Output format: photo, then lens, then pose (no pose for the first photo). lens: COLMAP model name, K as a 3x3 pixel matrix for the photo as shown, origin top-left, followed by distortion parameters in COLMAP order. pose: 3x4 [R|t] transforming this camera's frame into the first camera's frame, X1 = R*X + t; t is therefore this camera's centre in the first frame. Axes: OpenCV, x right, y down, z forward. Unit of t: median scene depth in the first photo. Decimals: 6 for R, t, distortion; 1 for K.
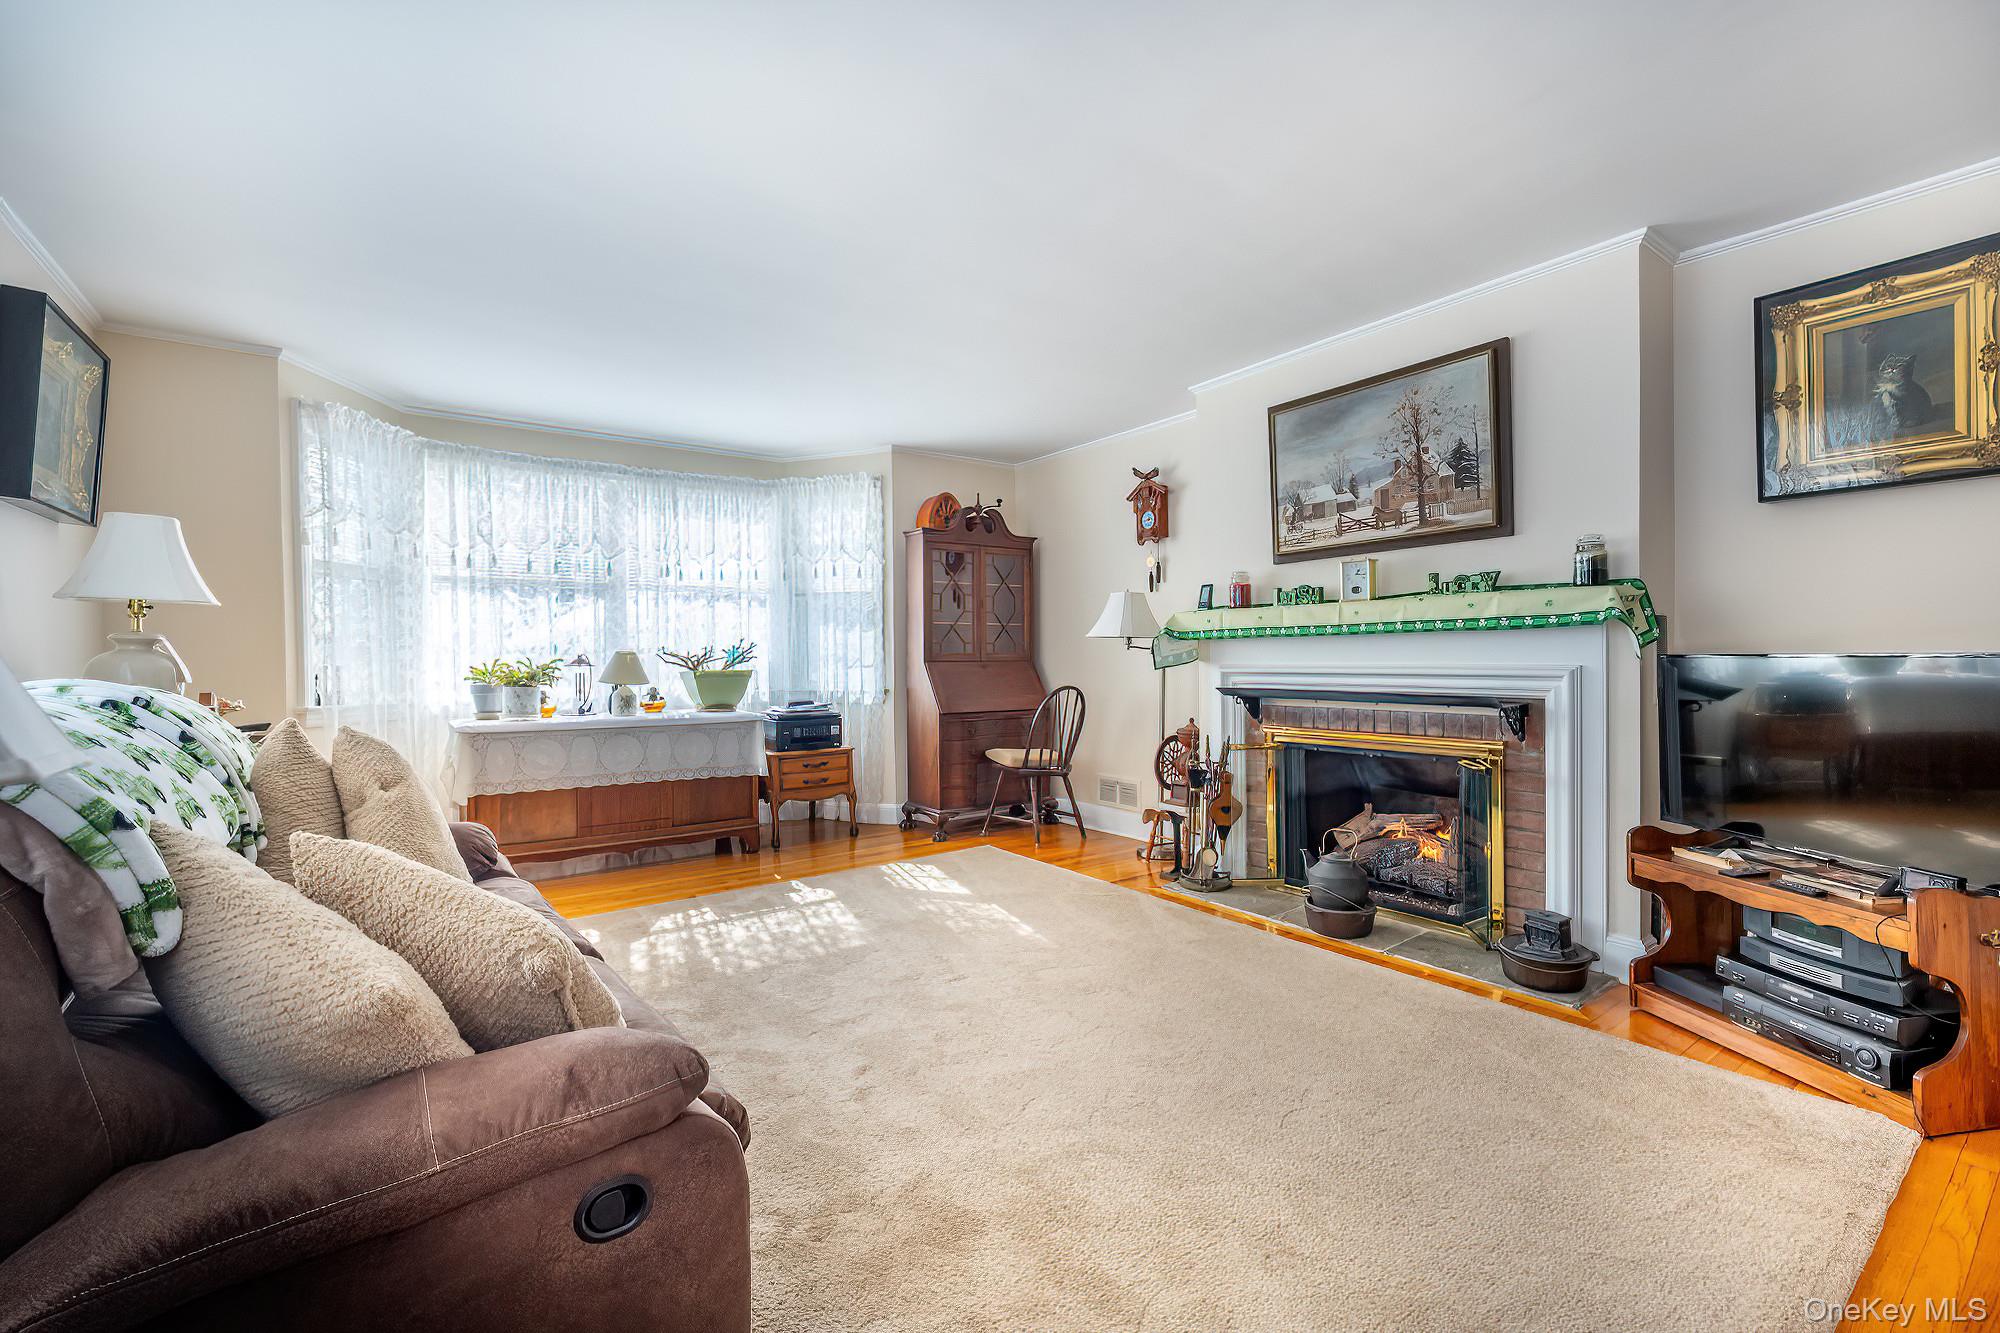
lens RADIAL K [[860.4, 0, 989.4], [0, 860.4, 659.9], [0, 0, 1]] dist [-0.001379, 0.000926]
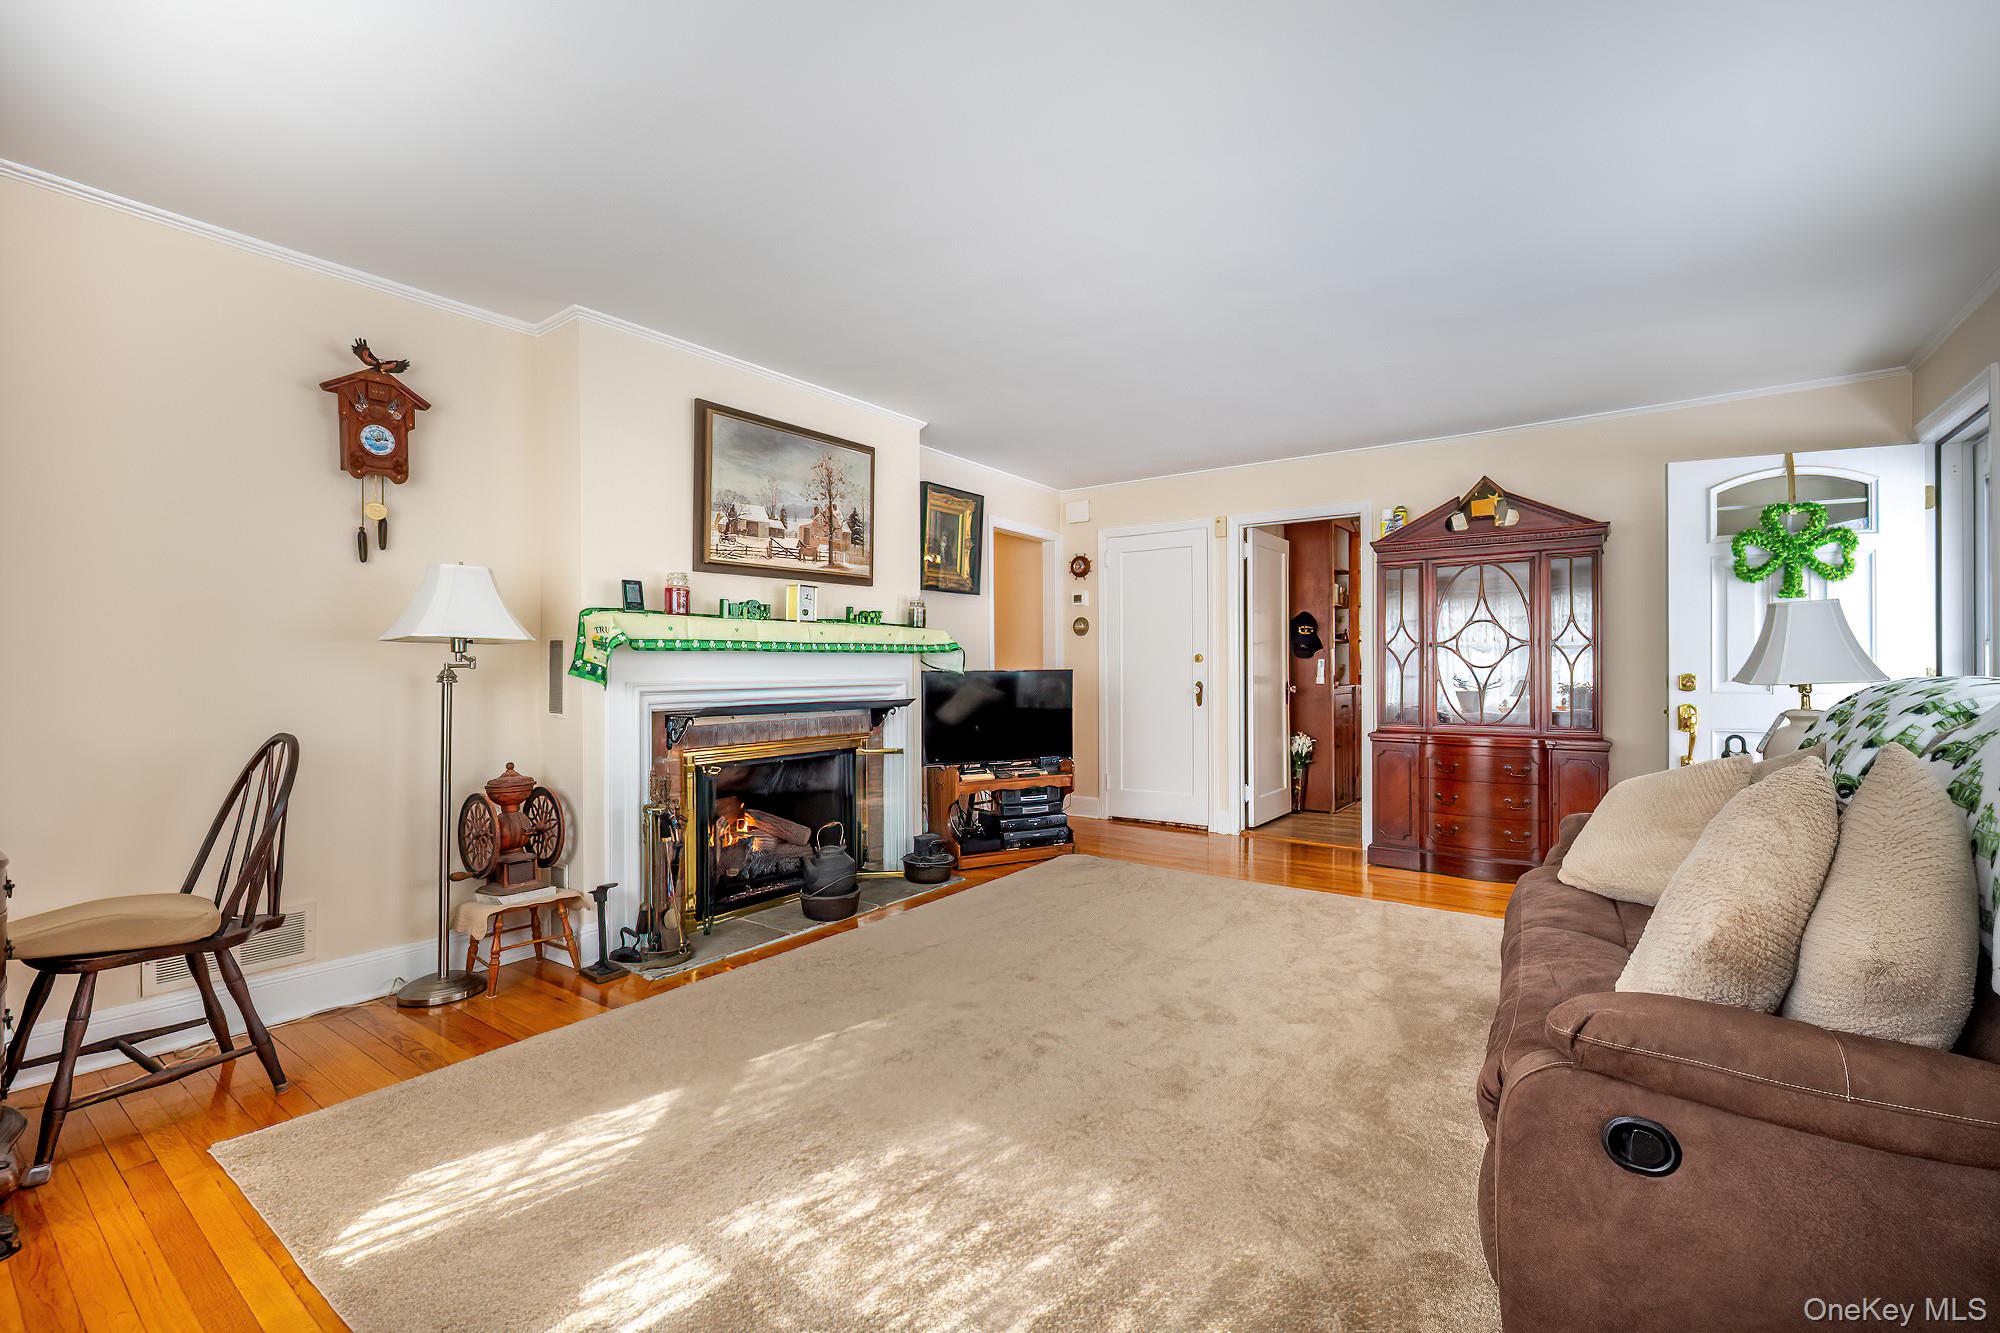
lens RADIAL K [[860.4, 0, 1021.1], [0, 860.4, 657.6], [0, 0, 1]] dist [-0.001379, 0.000926]
pose [[-0.341448, 0.021802, 0.939648, -0.695676], [0.012008, 0.999751, -0.018834, 0.001975], [-0.939824, 0.004853, -0.341624, 1.075711]]
